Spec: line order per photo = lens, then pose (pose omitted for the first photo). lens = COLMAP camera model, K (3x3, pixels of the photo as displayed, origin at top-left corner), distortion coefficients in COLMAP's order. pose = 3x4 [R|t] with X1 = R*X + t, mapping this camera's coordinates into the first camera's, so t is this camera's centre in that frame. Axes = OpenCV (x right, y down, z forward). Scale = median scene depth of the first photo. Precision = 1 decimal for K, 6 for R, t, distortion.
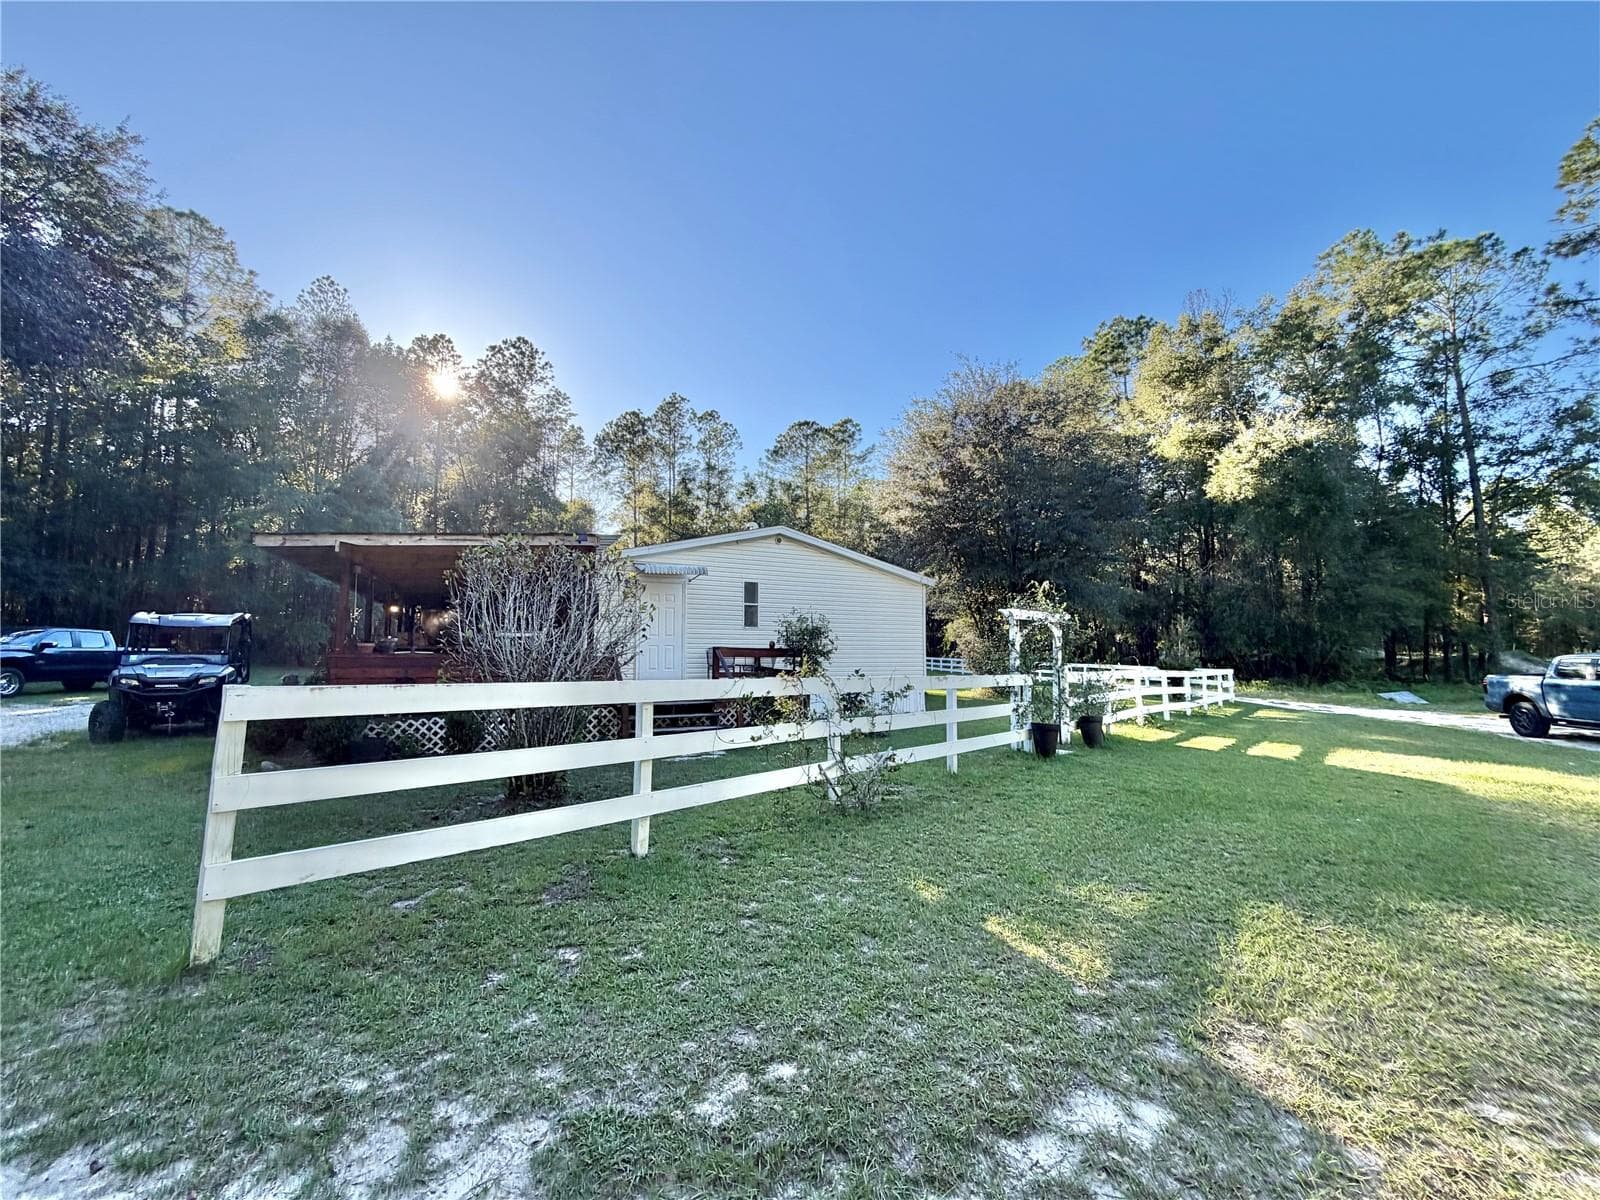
lens RADIAL K [[662.0, 0, 800.0], [0, 662.0, 600.0], [0, 0, 1]] dist [0.000216, -0.000229]
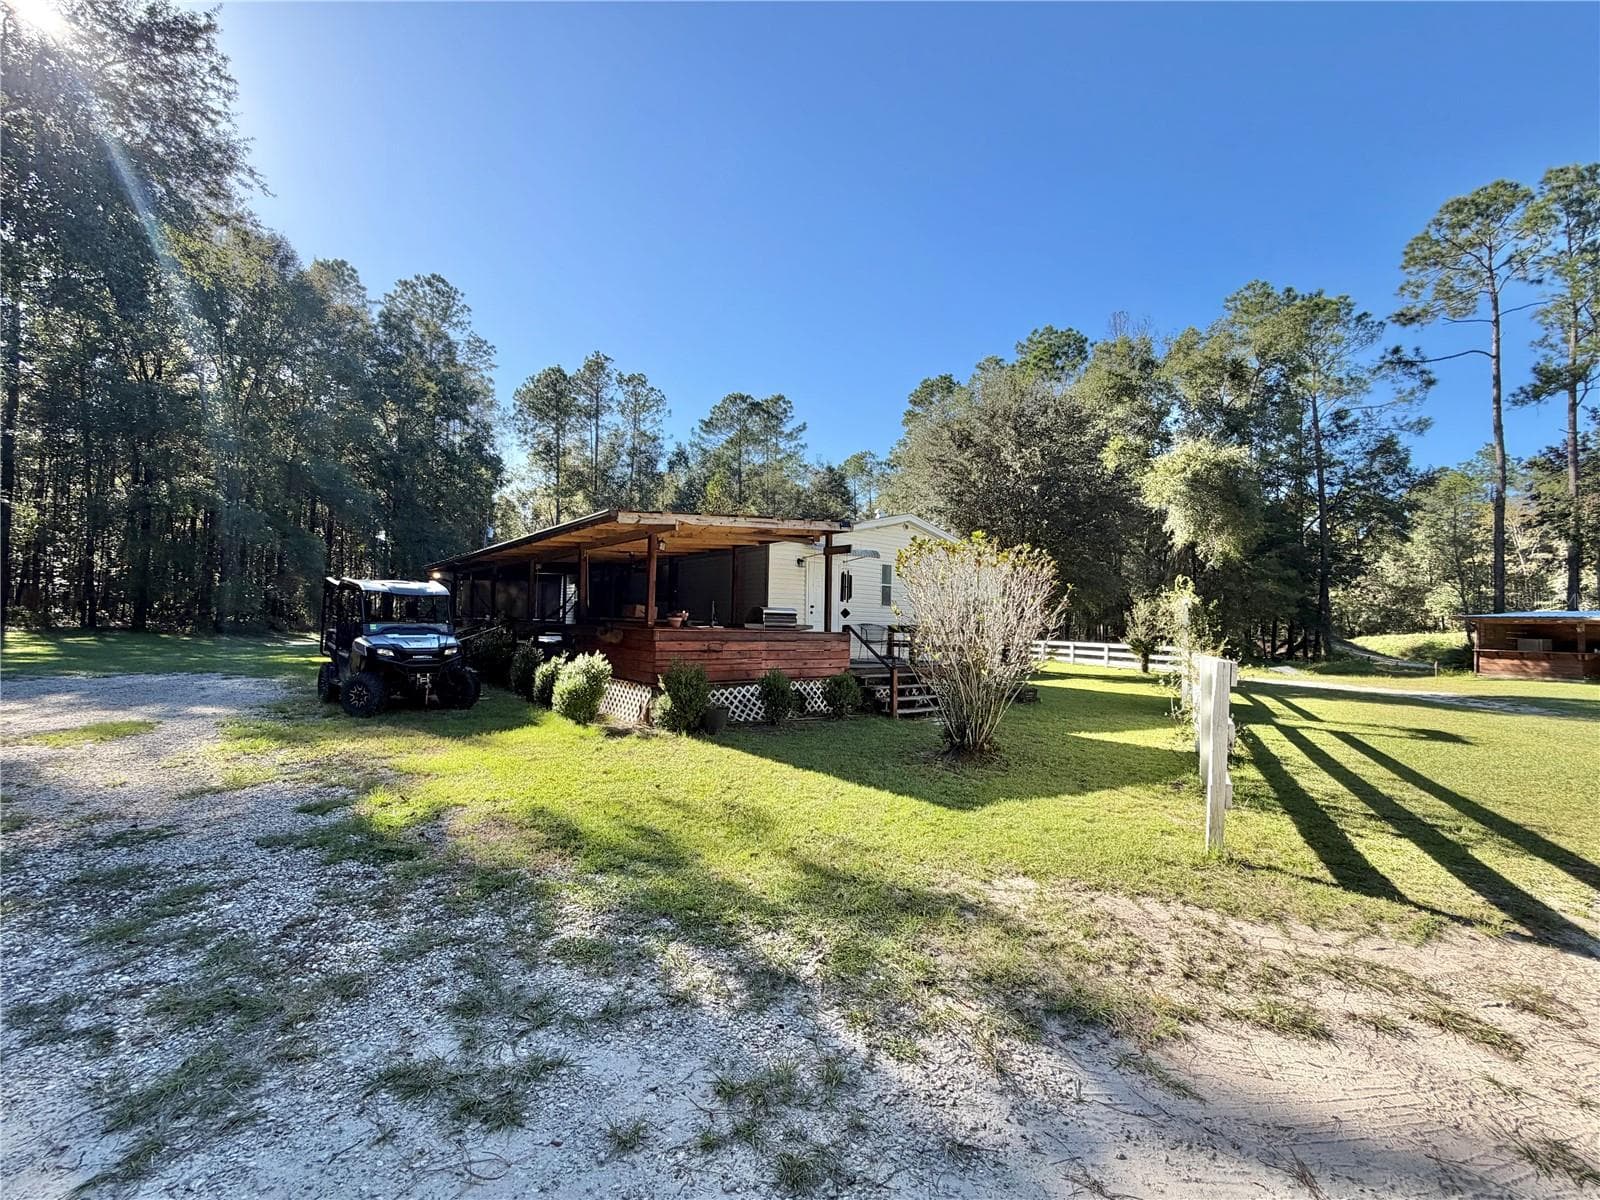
lens RADIAL K [[660.4, 0, 800.0], [0, 660.4, 600.0], [0, 0, 1]] dist [-0.002235, -0.000138]
pose [[0.978008, 0.024315, 0.207146, -0.183245], [-0.033016, 0.998707, 0.038650, -0.002491], [-0.205939, -0.044639, 0.977546, -0.015665]]
